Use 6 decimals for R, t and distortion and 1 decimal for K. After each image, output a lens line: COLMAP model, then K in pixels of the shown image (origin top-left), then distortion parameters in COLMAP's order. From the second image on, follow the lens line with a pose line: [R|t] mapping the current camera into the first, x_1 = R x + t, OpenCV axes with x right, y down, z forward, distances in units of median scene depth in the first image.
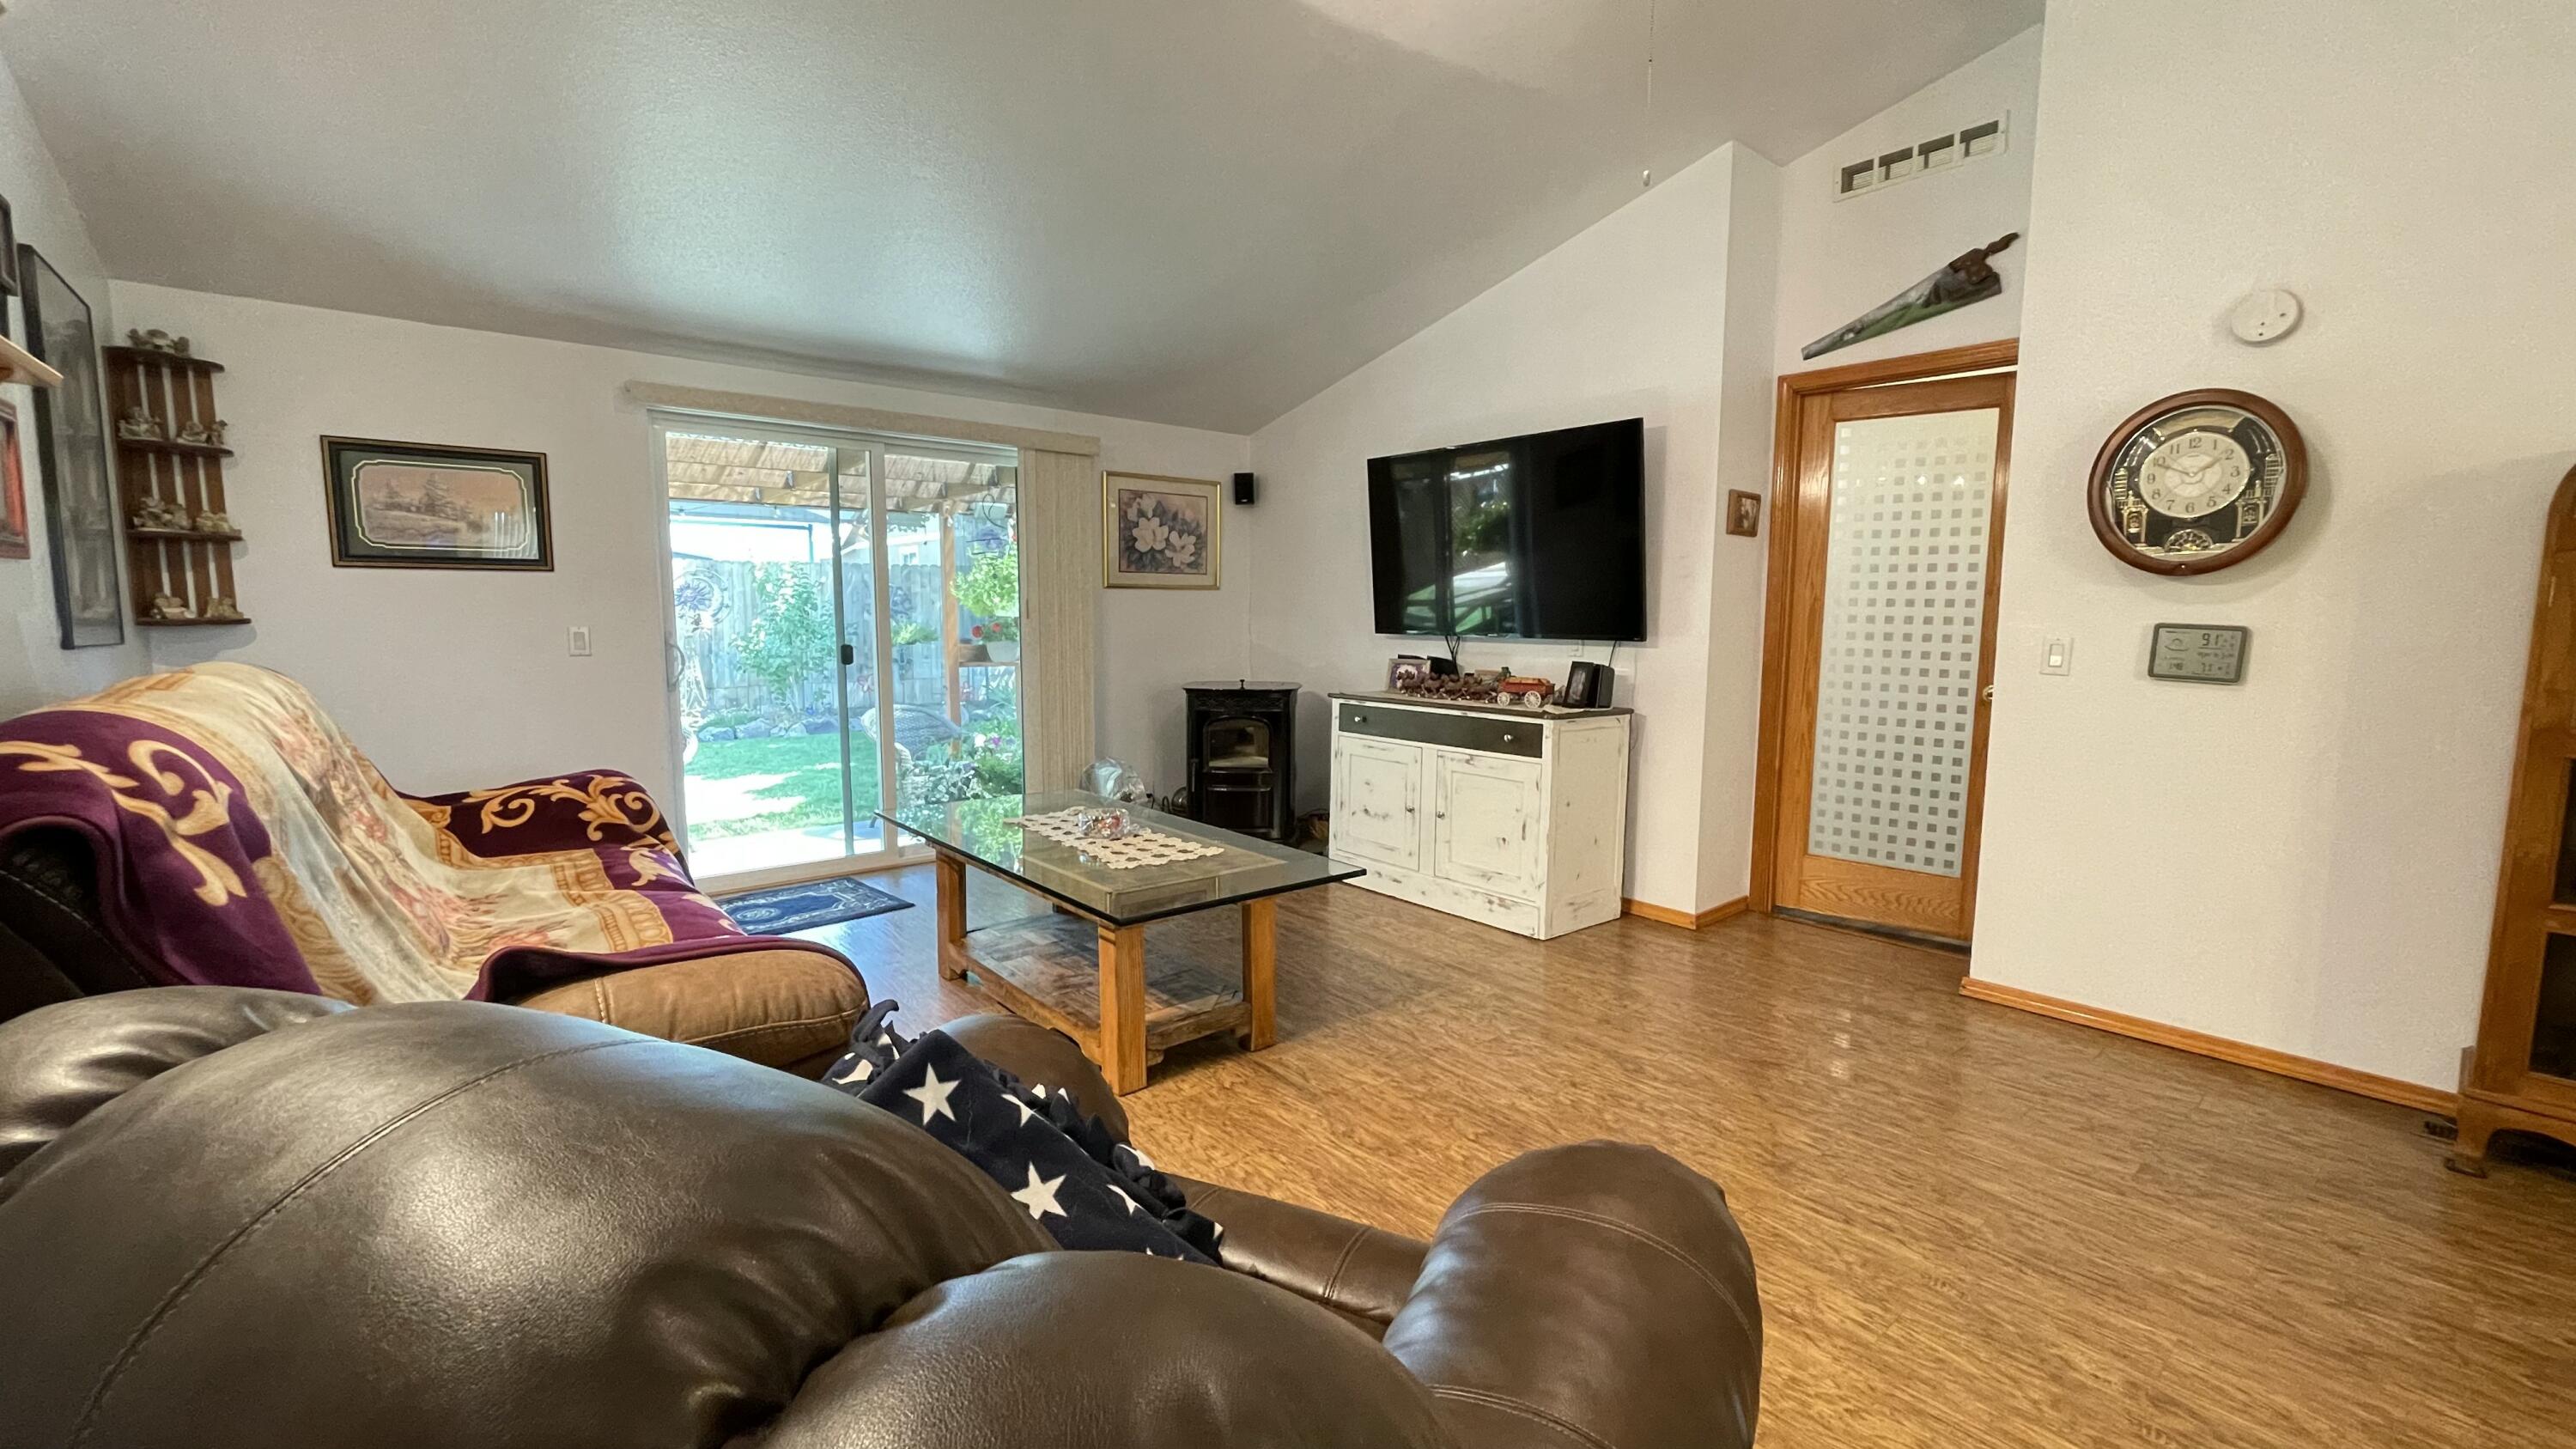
lens RADIAL K [[1044.5, 0, 1269.4], [0, 1044.5, 725.1], [0, 0, 1]] dist [-0.000509, -0.000160]
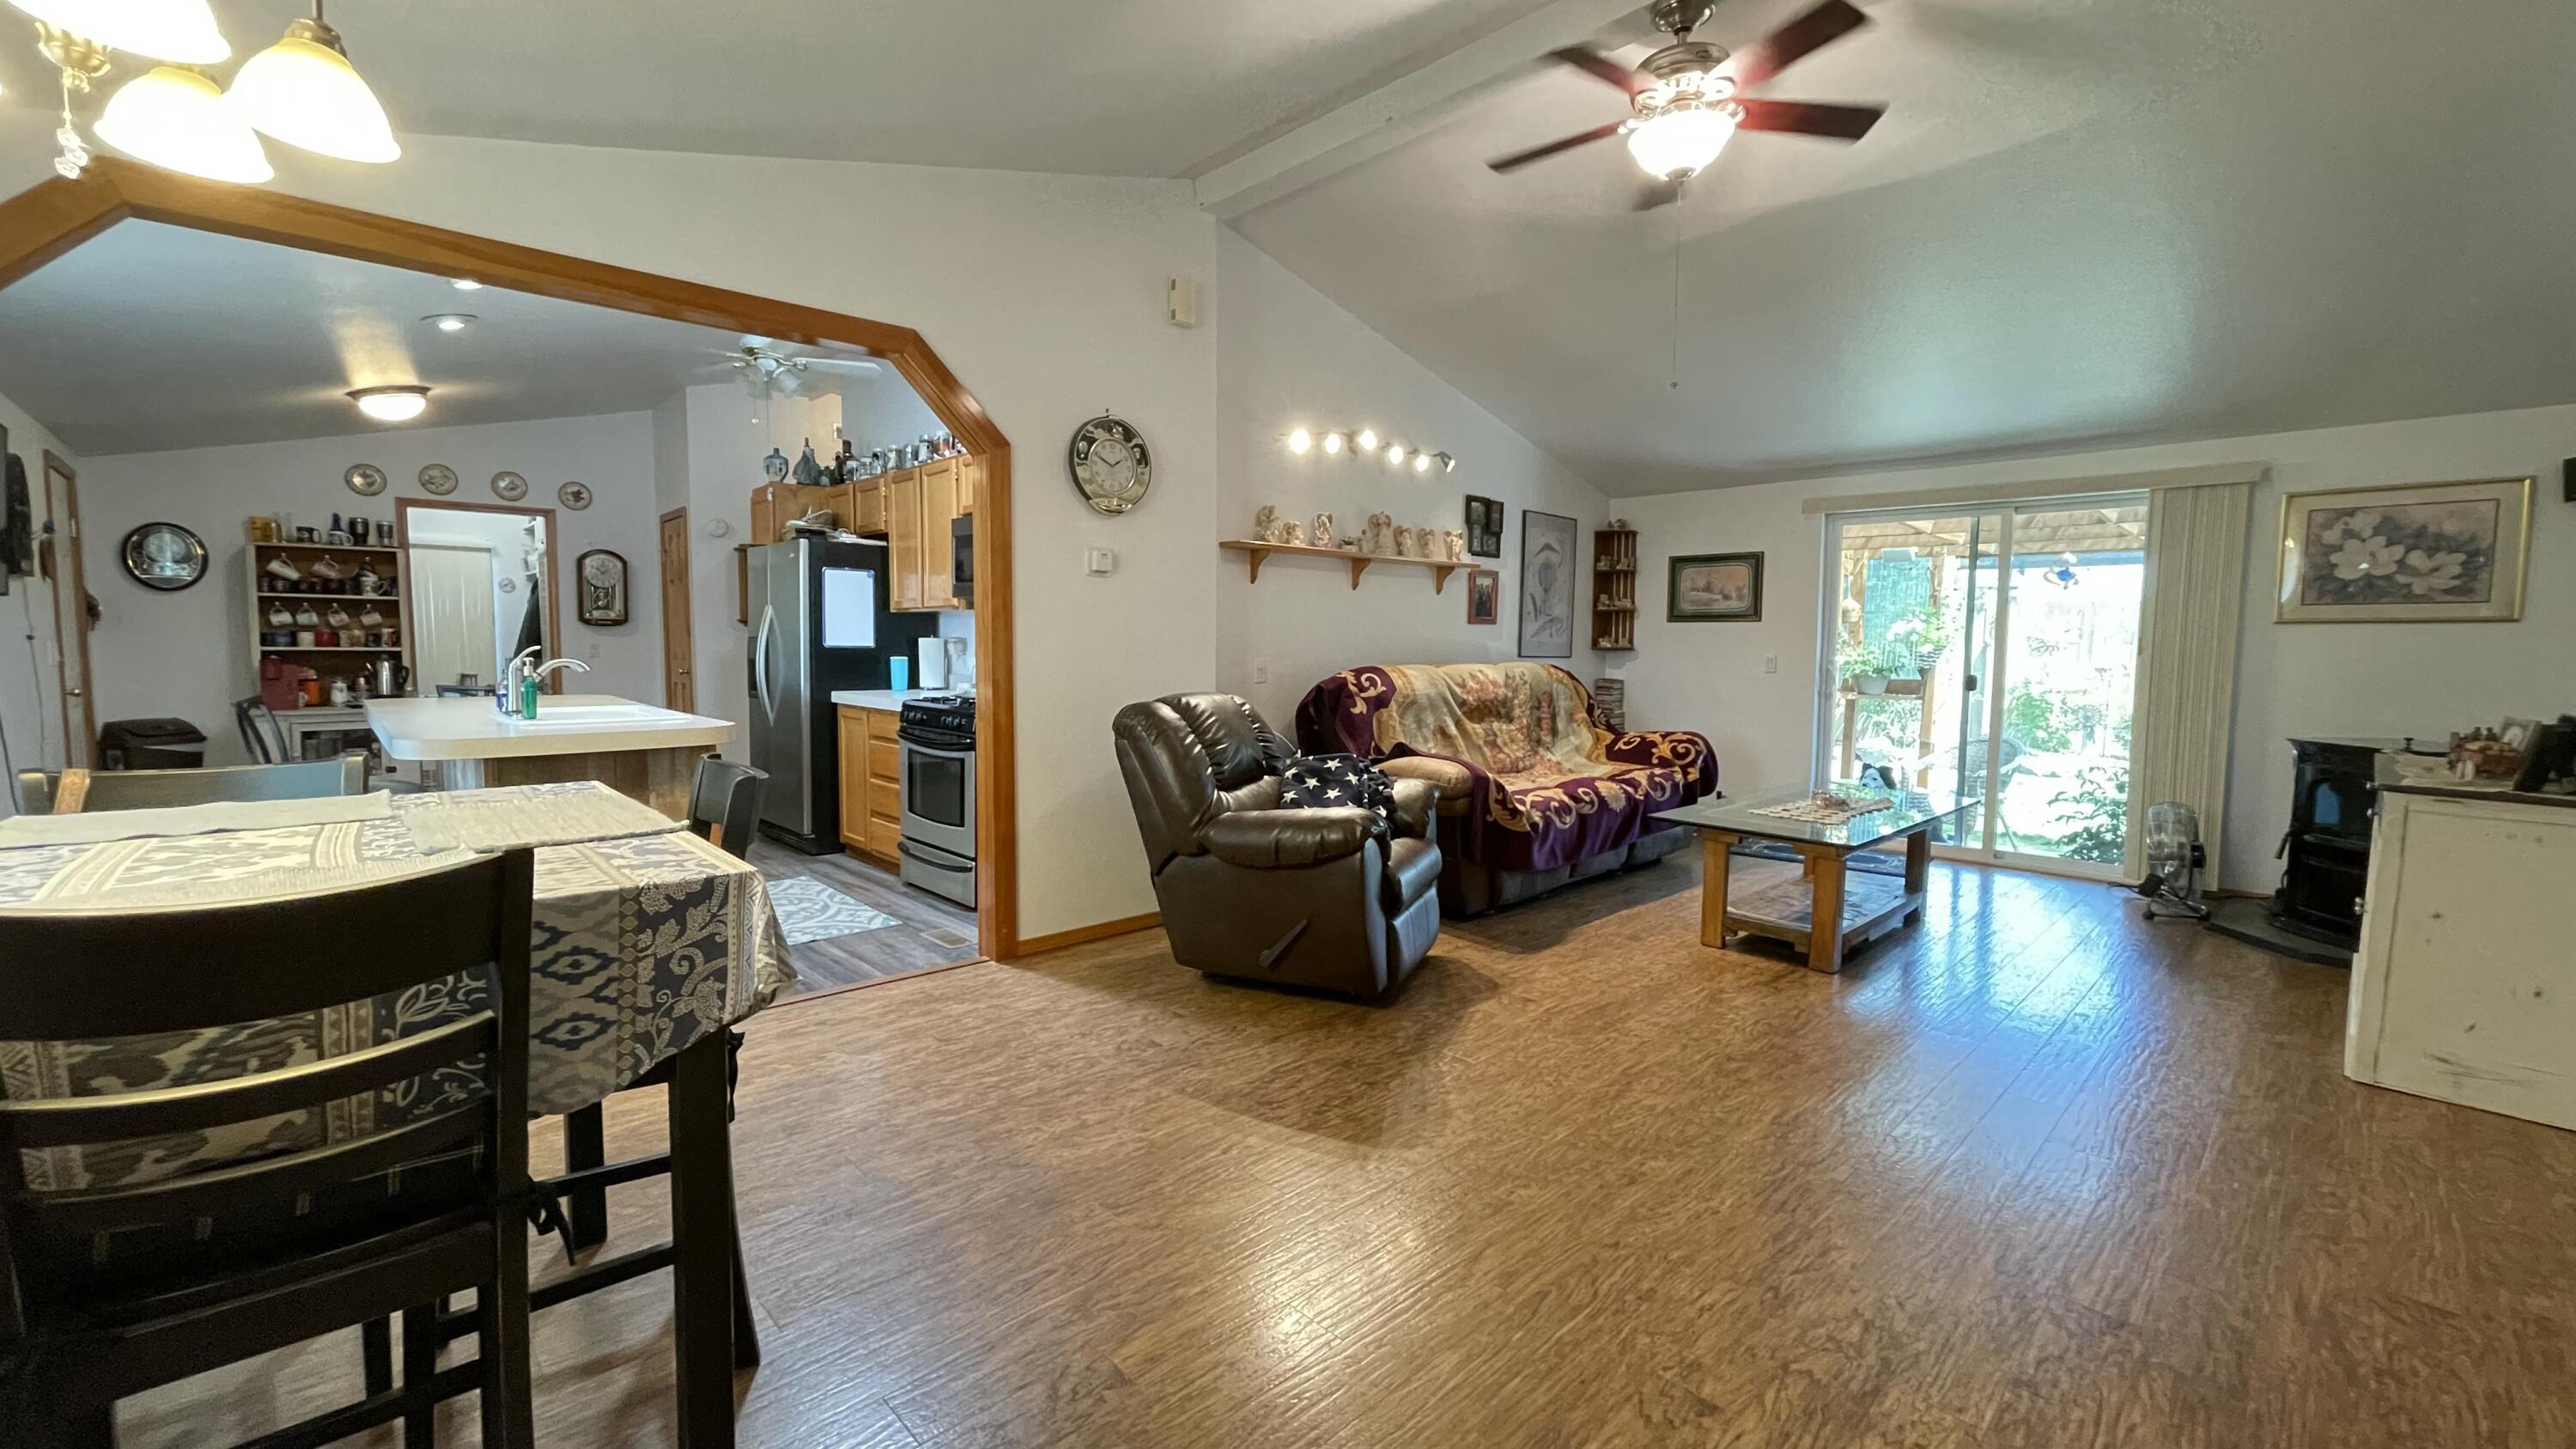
lens RADIAL K [[1044.5, 0, 1269.4], [0, 1044.5, 725.1], [0, 0, 1]] dist [-0.000509, -0.000160]
pose [[0.043762, 0.076124, -0.996138, 0.687880], [-0.118780, 0.990417, 0.070469, -0.006053], [0.991956, 0.115237, 0.052385, 0.108170]]
